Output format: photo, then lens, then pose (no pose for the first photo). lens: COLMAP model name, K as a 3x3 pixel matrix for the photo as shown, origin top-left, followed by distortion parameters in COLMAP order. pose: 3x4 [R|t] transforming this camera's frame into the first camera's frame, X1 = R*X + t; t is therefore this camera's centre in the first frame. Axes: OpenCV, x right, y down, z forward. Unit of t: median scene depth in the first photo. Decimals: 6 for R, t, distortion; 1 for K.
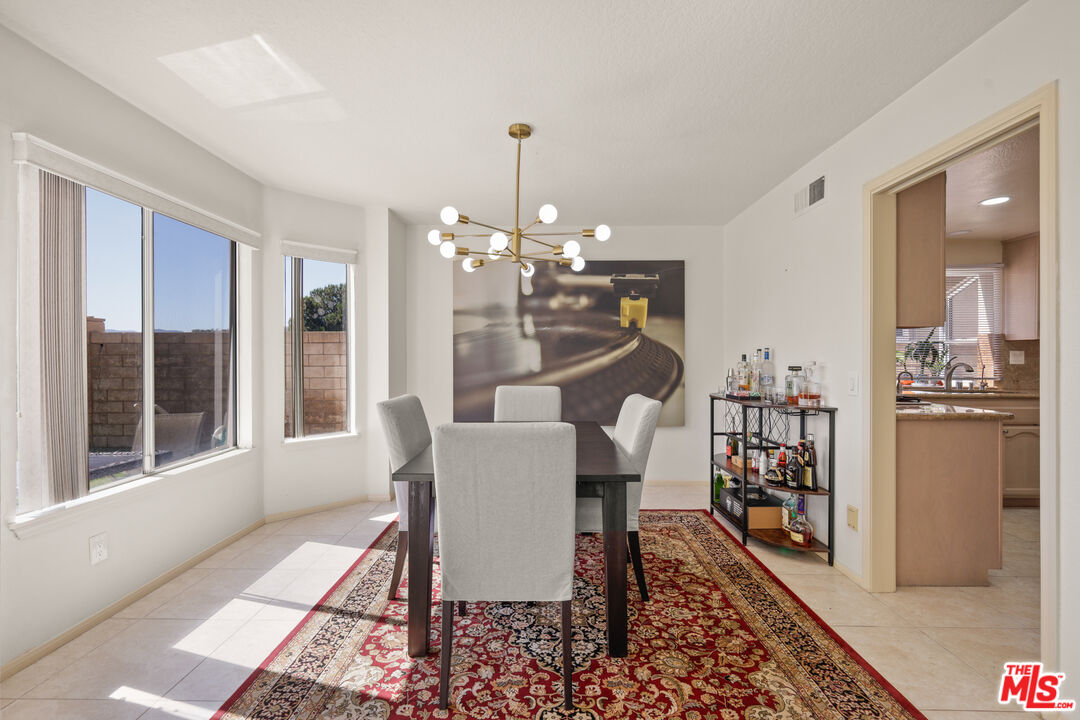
lens RADIAL K [[470.8, 0, 541.4], [0, 470.8, 360.1], [0, 0, 1]] dist [0.000522, -0.000042]
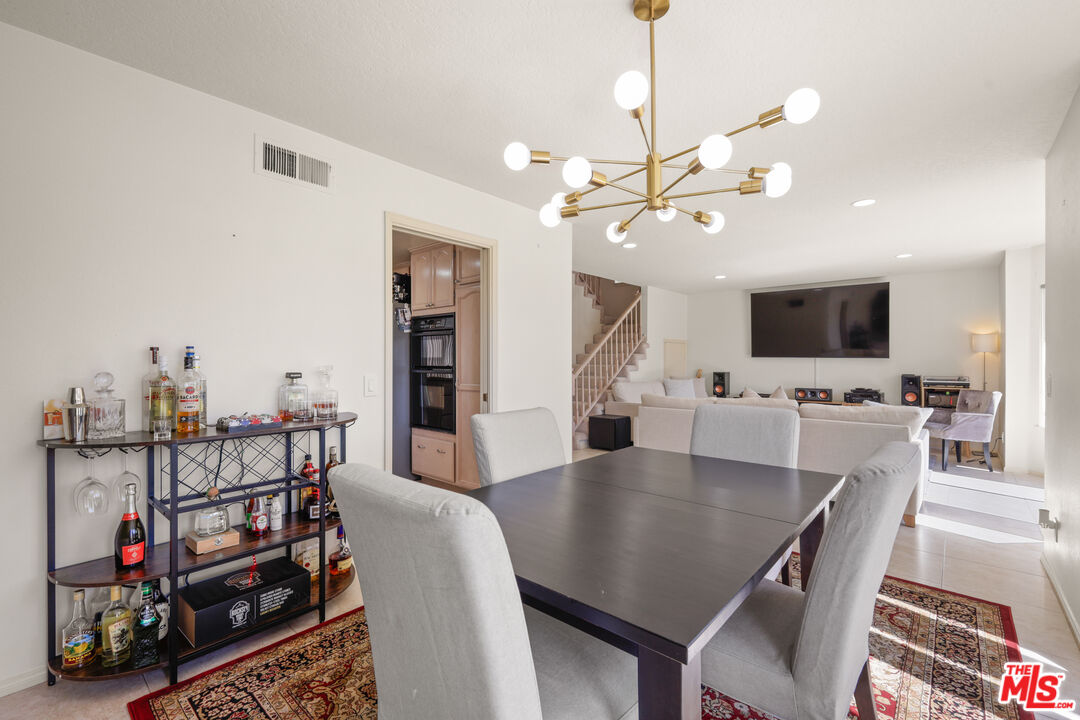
lens RADIAL K [[470.8, 0, 541.4], [0, 470.8, 364.2], [0, 0, 1]] dist [0.000522, -0.000042]
pose [[-0.756070, -0.007162, 0.654451, -0.434728], [0.006707, 0.999803, 0.018691, -0.019472], [-0.654456, 0.018521, -0.755873, 1.973009]]
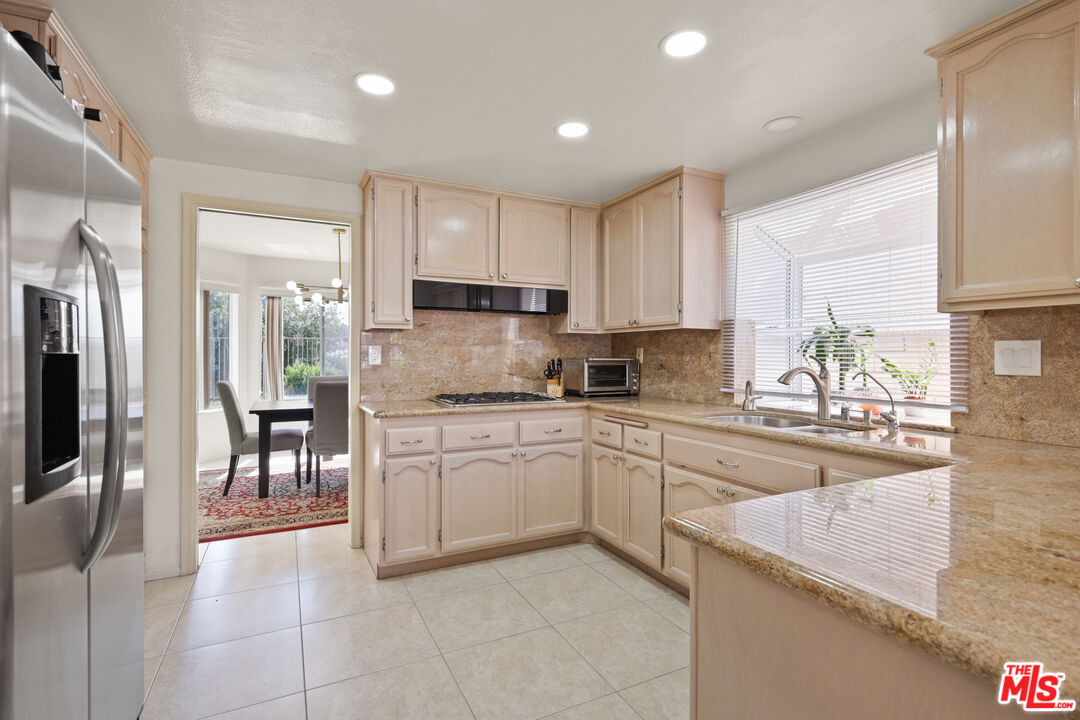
lens RADIAL K [[502.6, 0, 542.0], [0, 502.6, 357.5], [0, 0, 1]] dist [-0.003840, 0.000534]
pose [[0.462984, 0.001741, -0.886365, 2.571066], [-0.007230, 0.999972, -0.001812, -0.003906], [0.886337, 0.007247, 0.462984, 1.005990]]
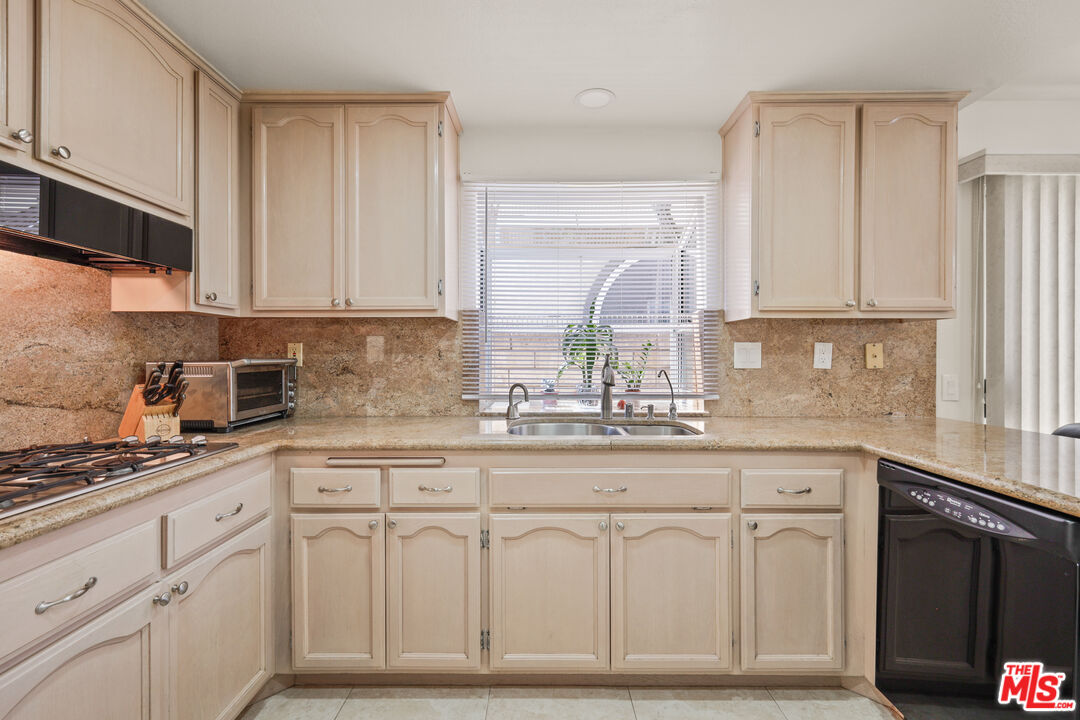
lens RADIAL K [[470.8, 0, 540.5], [0, 470.8, 353.7], [0, 0, 1]] dist [0.000522, -0.000042]
pose [[0.999969, -0.003769, 0.006920, 1.681172], [0.003817, 0.999968, -0.007029, -0.008832], [-0.006893, 0.007055, 0.999951, 1.049735]]
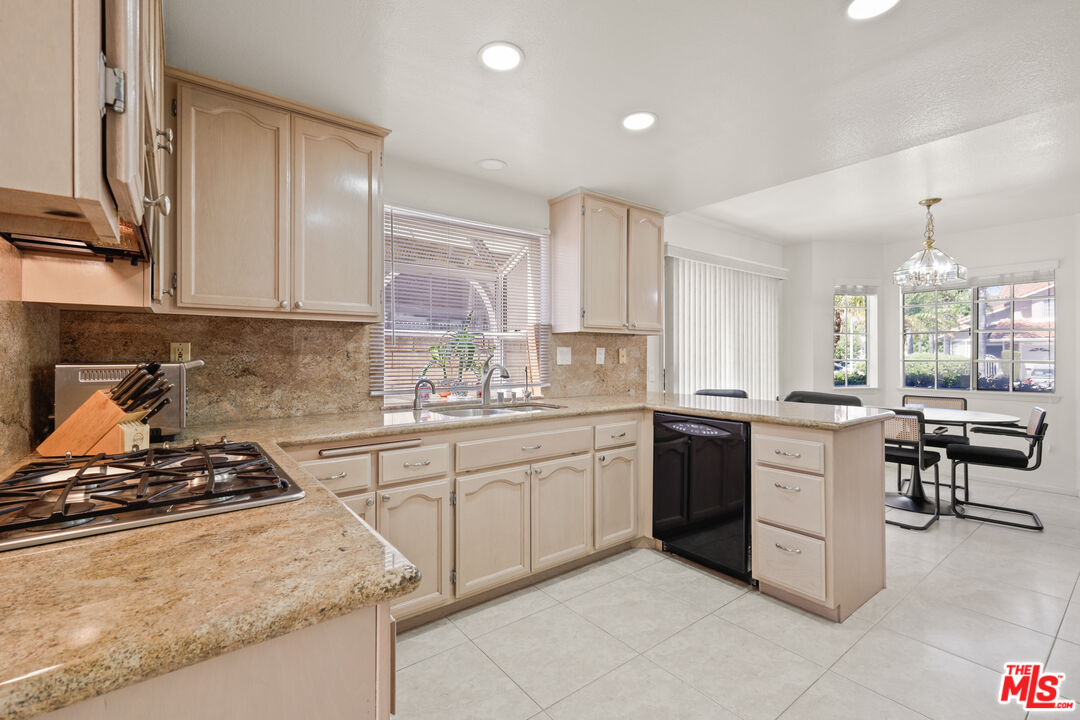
lens RADIAL K [[470.8, 0, 532.9], [0, 470.8, 353.9], [0, 0, 1]] dist [0.000522, -0.000042]
pose [[0.791950, -0.002802, 0.610579, 1.086244], [0.009143, 0.999932, -0.007269, -0.006648], [-0.610517, 0.011339, 0.791922, 0.919974]]
